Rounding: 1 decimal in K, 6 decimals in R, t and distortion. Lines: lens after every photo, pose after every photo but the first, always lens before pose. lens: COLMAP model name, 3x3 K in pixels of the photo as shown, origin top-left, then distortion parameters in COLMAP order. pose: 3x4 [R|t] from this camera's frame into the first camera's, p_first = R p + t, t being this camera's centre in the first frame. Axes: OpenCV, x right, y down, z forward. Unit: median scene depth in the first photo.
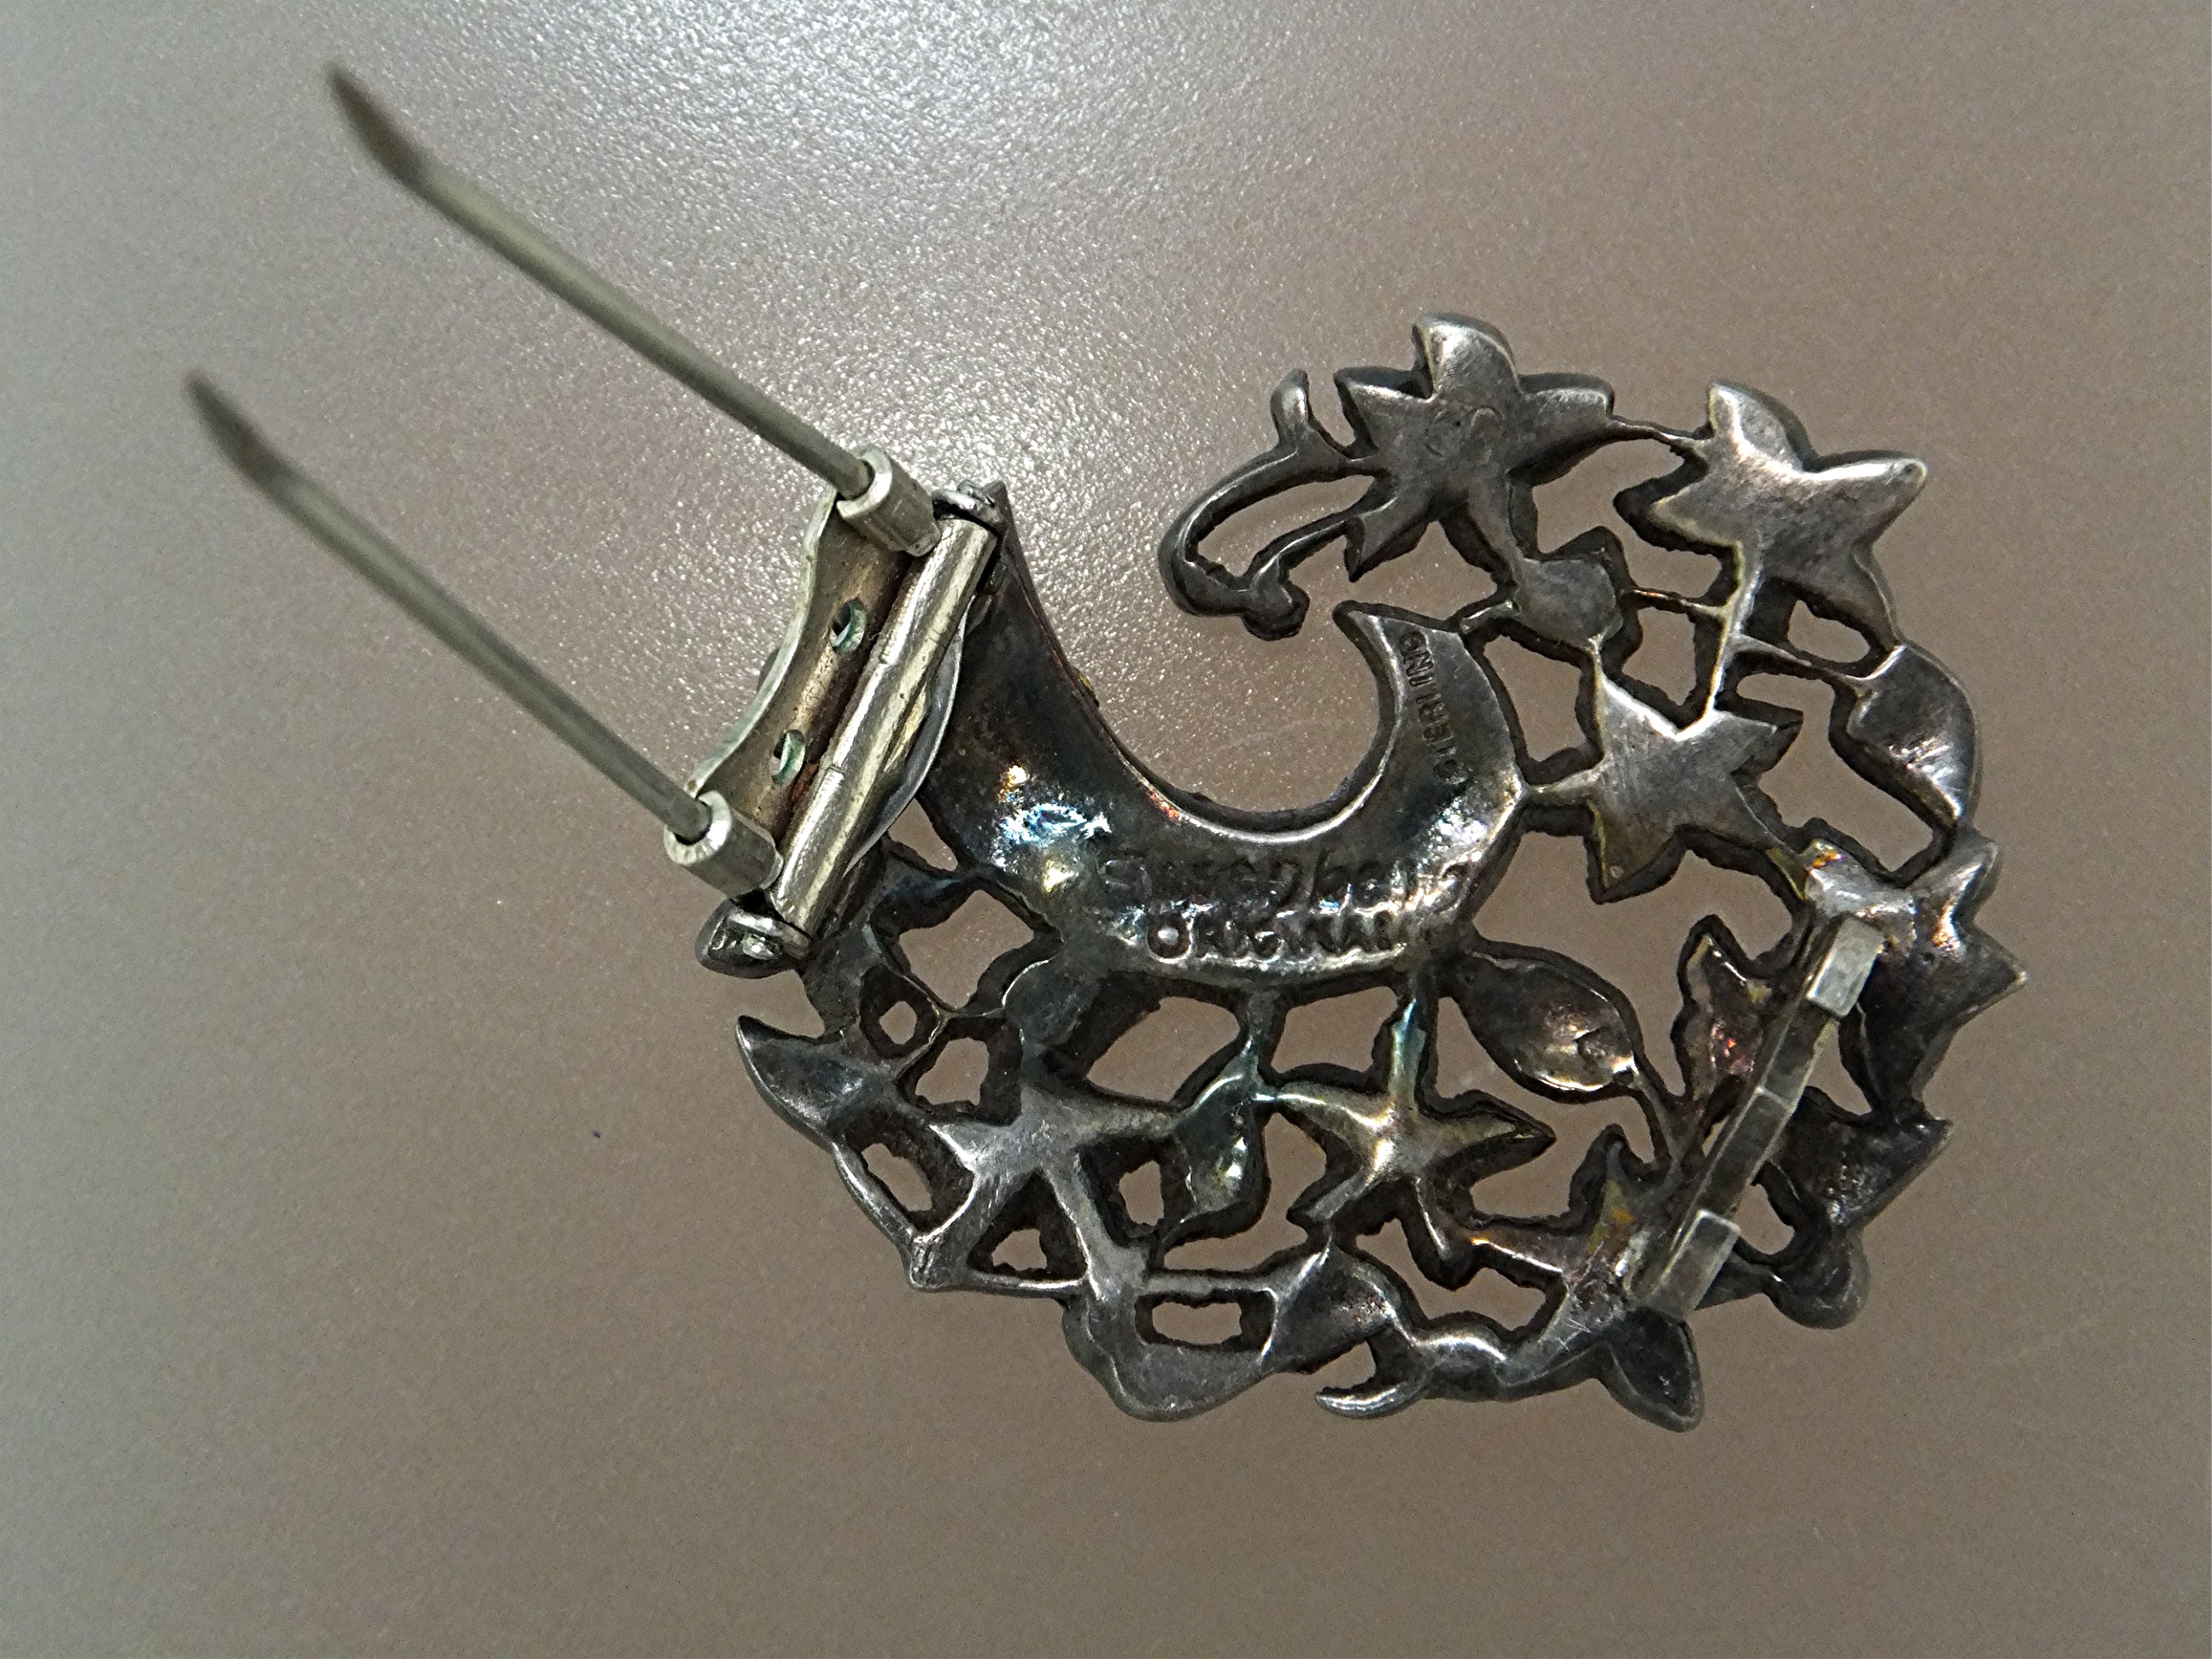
lens RADIAL K [[3651.3, 0, 1100.2], [0, 3651.3, 830.5], [0, 0, 1]] dist [0.022893, 0.000000]
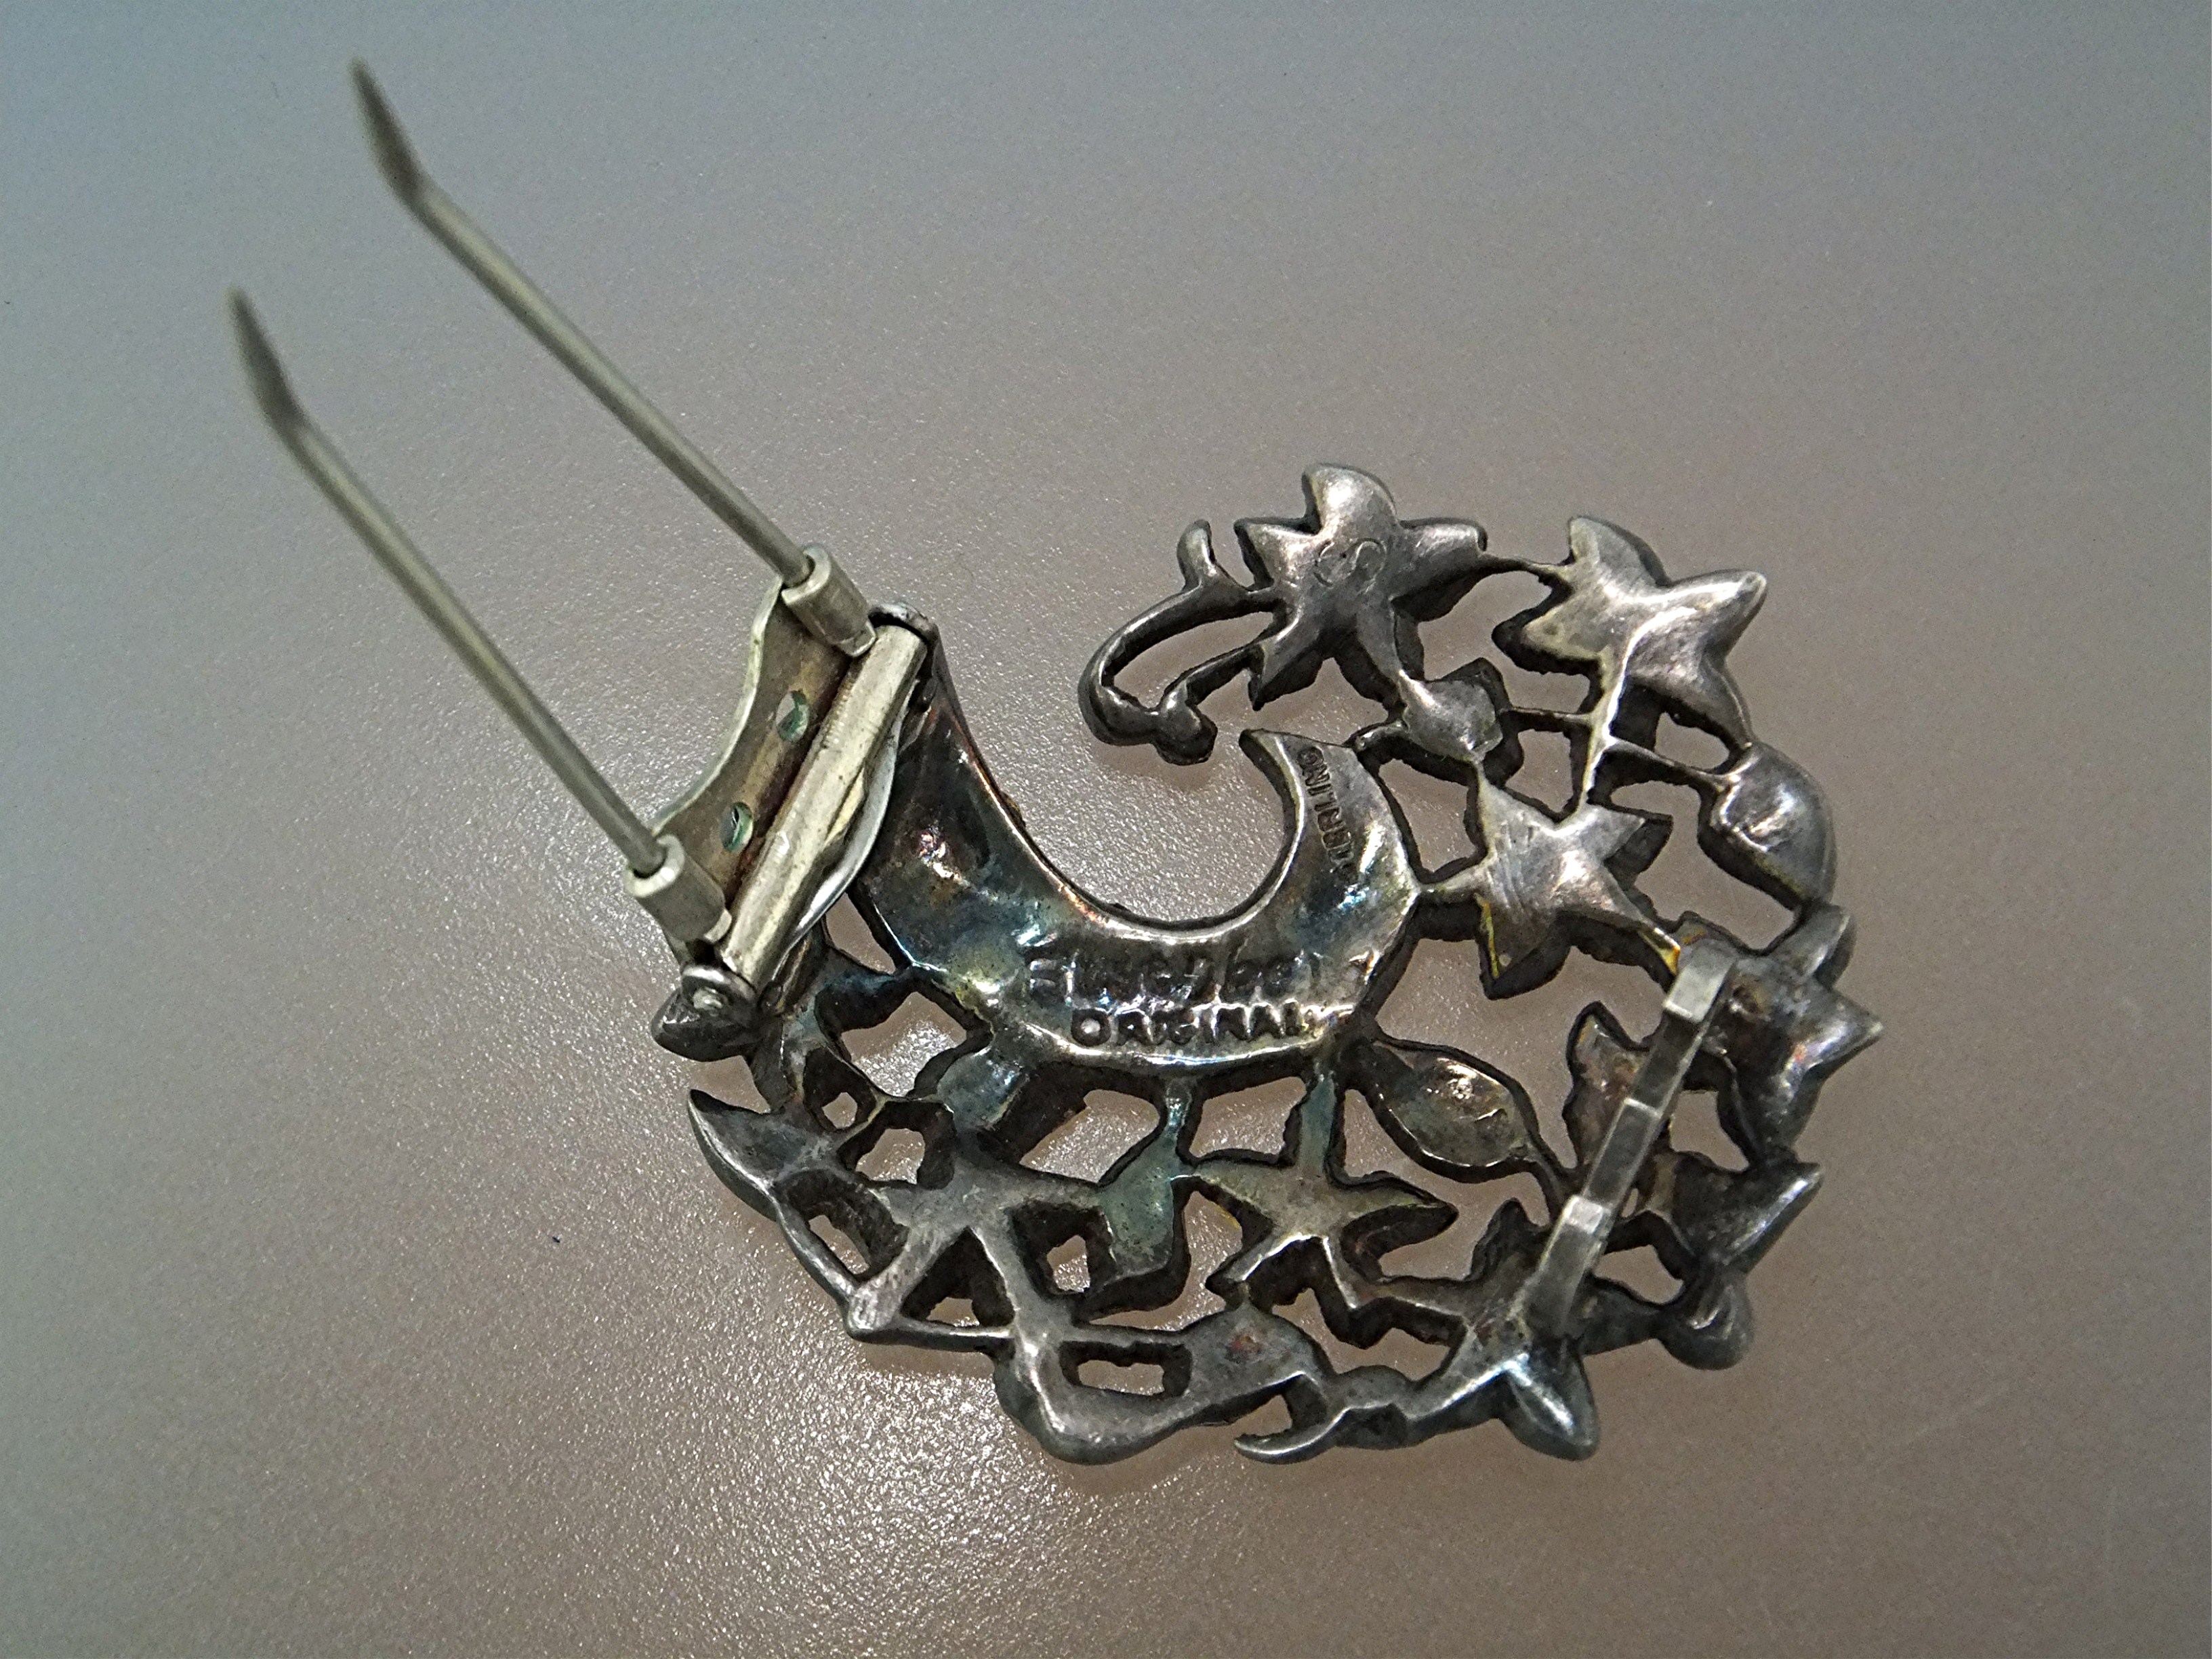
lens RADIAL K [[4353.3, 0, 1110.1], [0, 4353.3, 828.8], [0, 0, 1]] dist [0.061910, 0.000000]
pose [[0.999862, -0.015137, -0.006861, 0.034184], [0.013071, 0.971214, -0.237852, 0.279147], [0.010264, 0.237729, 0.971277, -0.261682]]
